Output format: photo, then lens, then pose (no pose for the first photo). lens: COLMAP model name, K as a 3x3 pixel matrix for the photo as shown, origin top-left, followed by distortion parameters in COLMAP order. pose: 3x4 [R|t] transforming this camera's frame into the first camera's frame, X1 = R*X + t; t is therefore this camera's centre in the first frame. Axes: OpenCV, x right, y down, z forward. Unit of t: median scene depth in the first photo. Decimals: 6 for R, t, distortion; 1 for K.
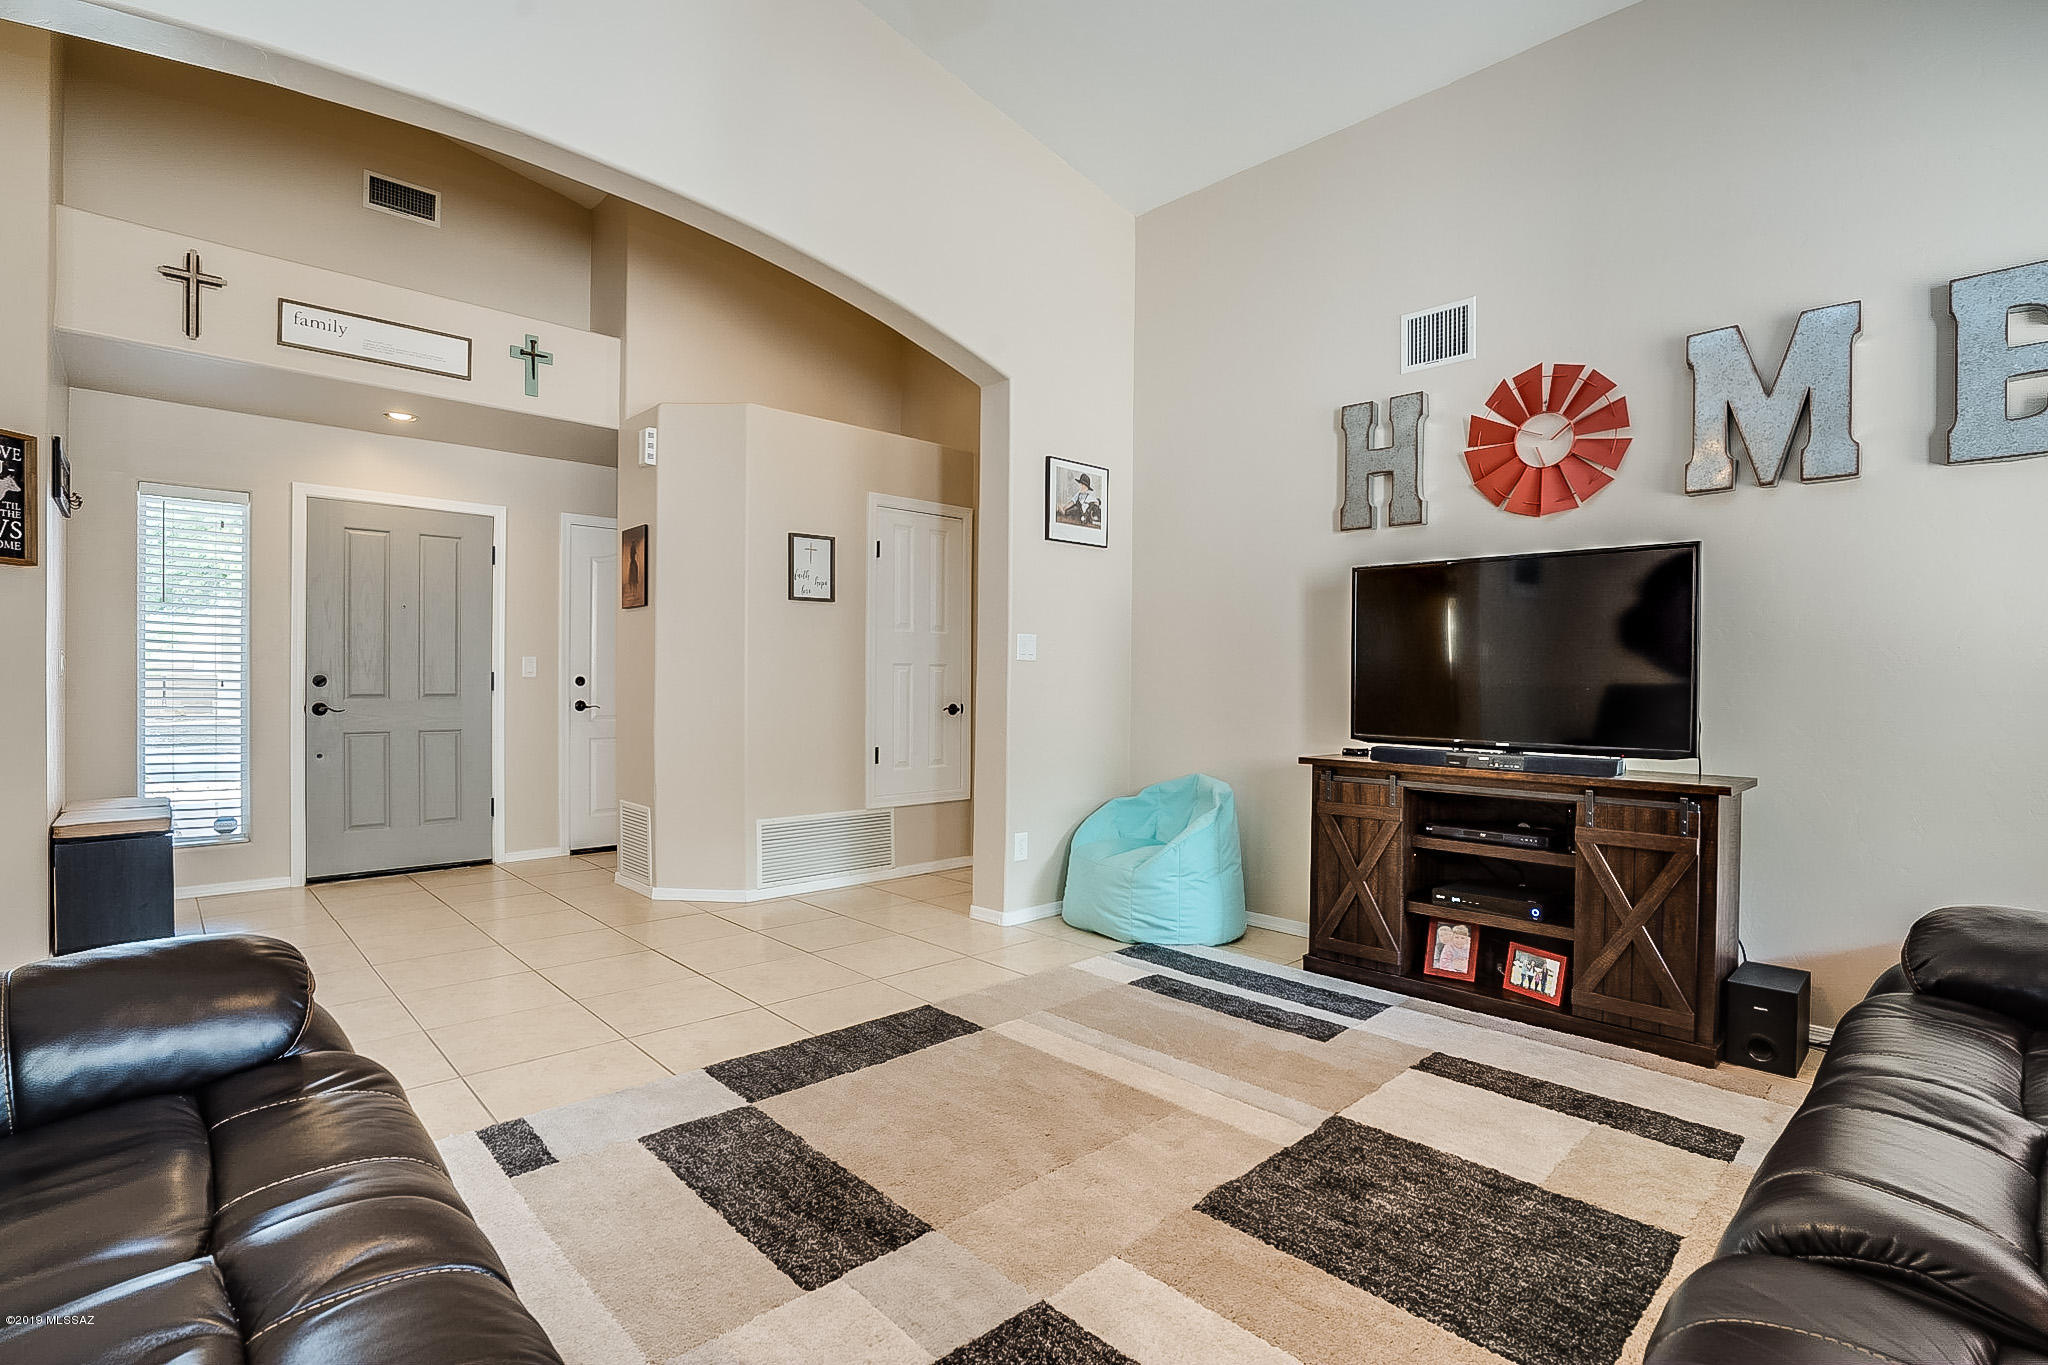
lens RADIAL K [[985.0, 0, 984.2], [0, 985.0, 660.1], [0, 0, 1]] dist [-0.050165, 0.023916]
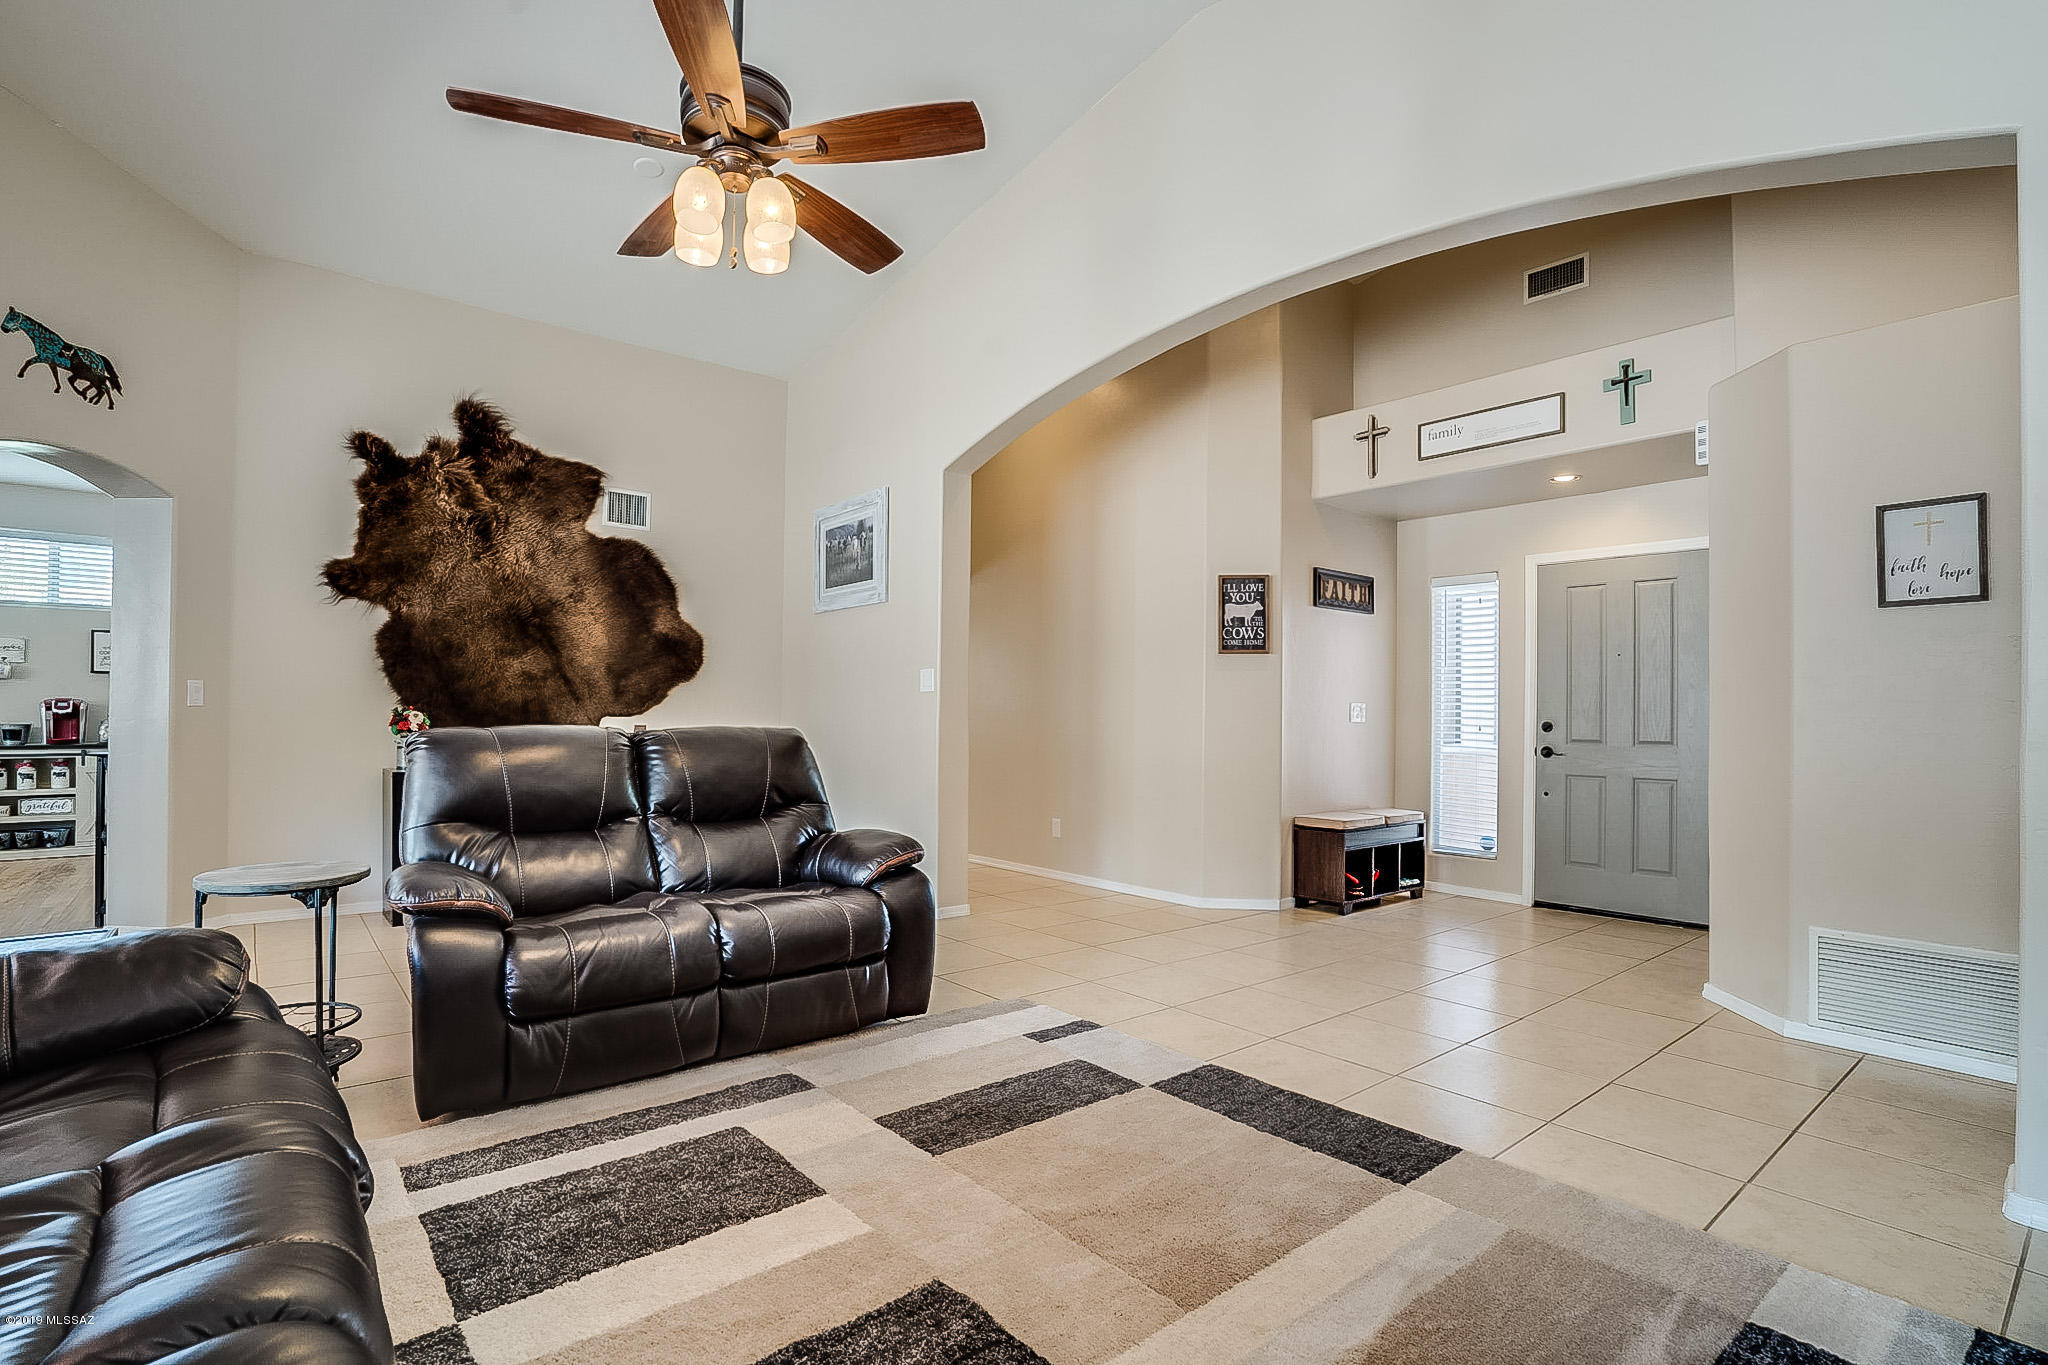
lens RADIAL K [[957.9, 0, 1014.4], [0, 957.9, 674.3], [0, 0, 1]] dist [-0.047342, 0.020774]
pose [[-0.040460, -0.049992, -0.997930, 0.453298], [0.007781, 0.998702, -0.050346, 0.011211], [0.999151, -0.009802, -0.040018, 0.441115]]
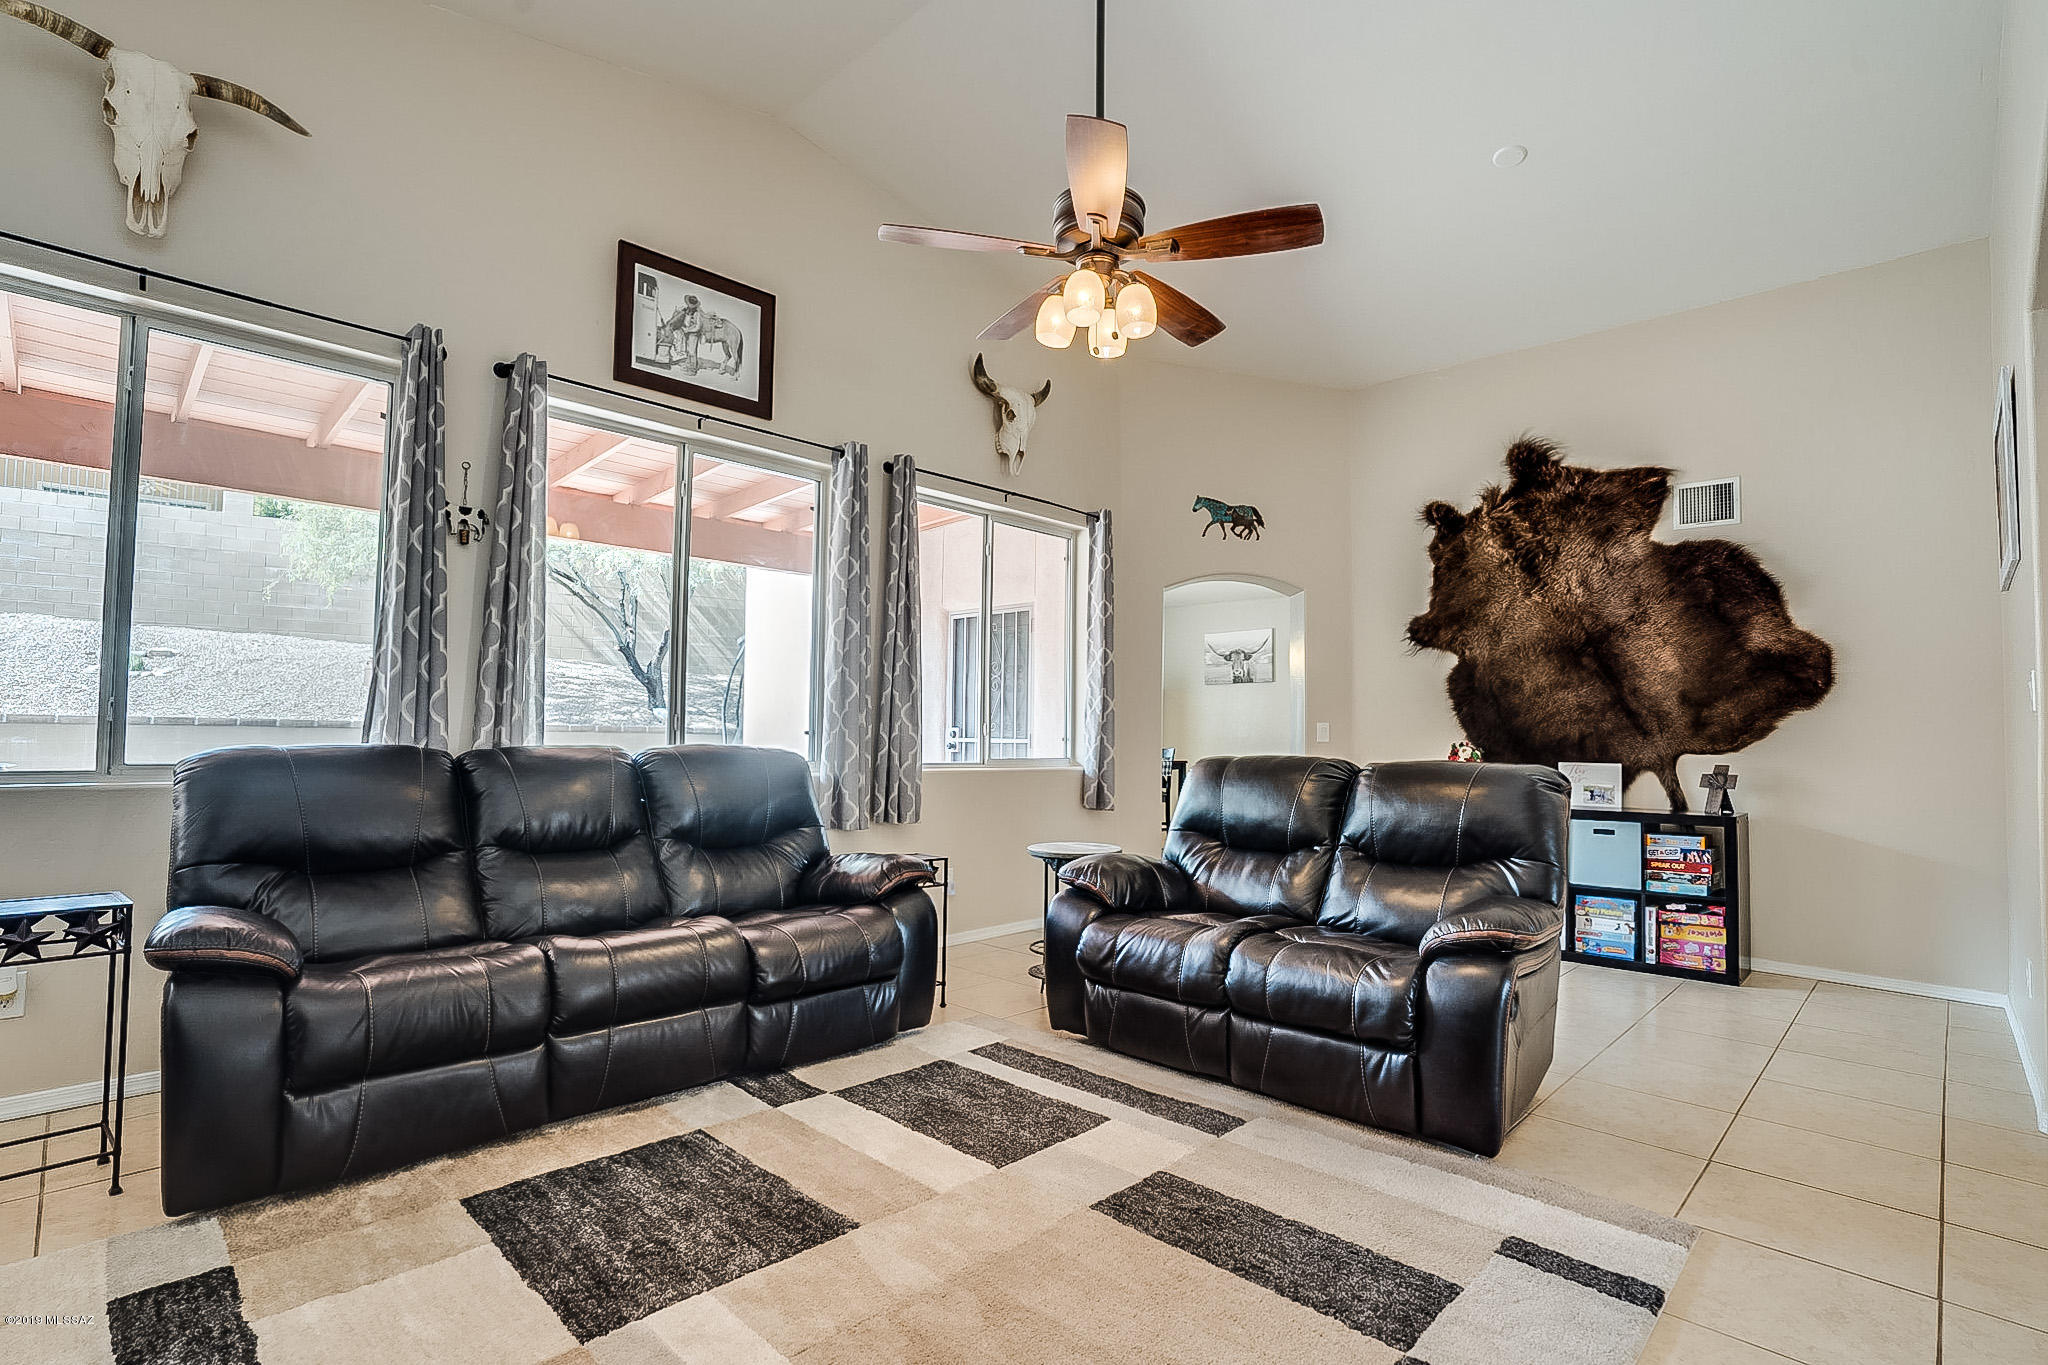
lens RADIAL K [[957.9, 0, 1014.4], [0, 957.9, 674.3], [0, 0, 1]] dist [-0.047342, 0.020774]
pose [[-0.996589, -0.026762, -0.078066, 0.054158], [-0.020348, 0.996438, -0.081832, 0.012145], [0.079978, -0.079964, -0.993584, 0.838409]]
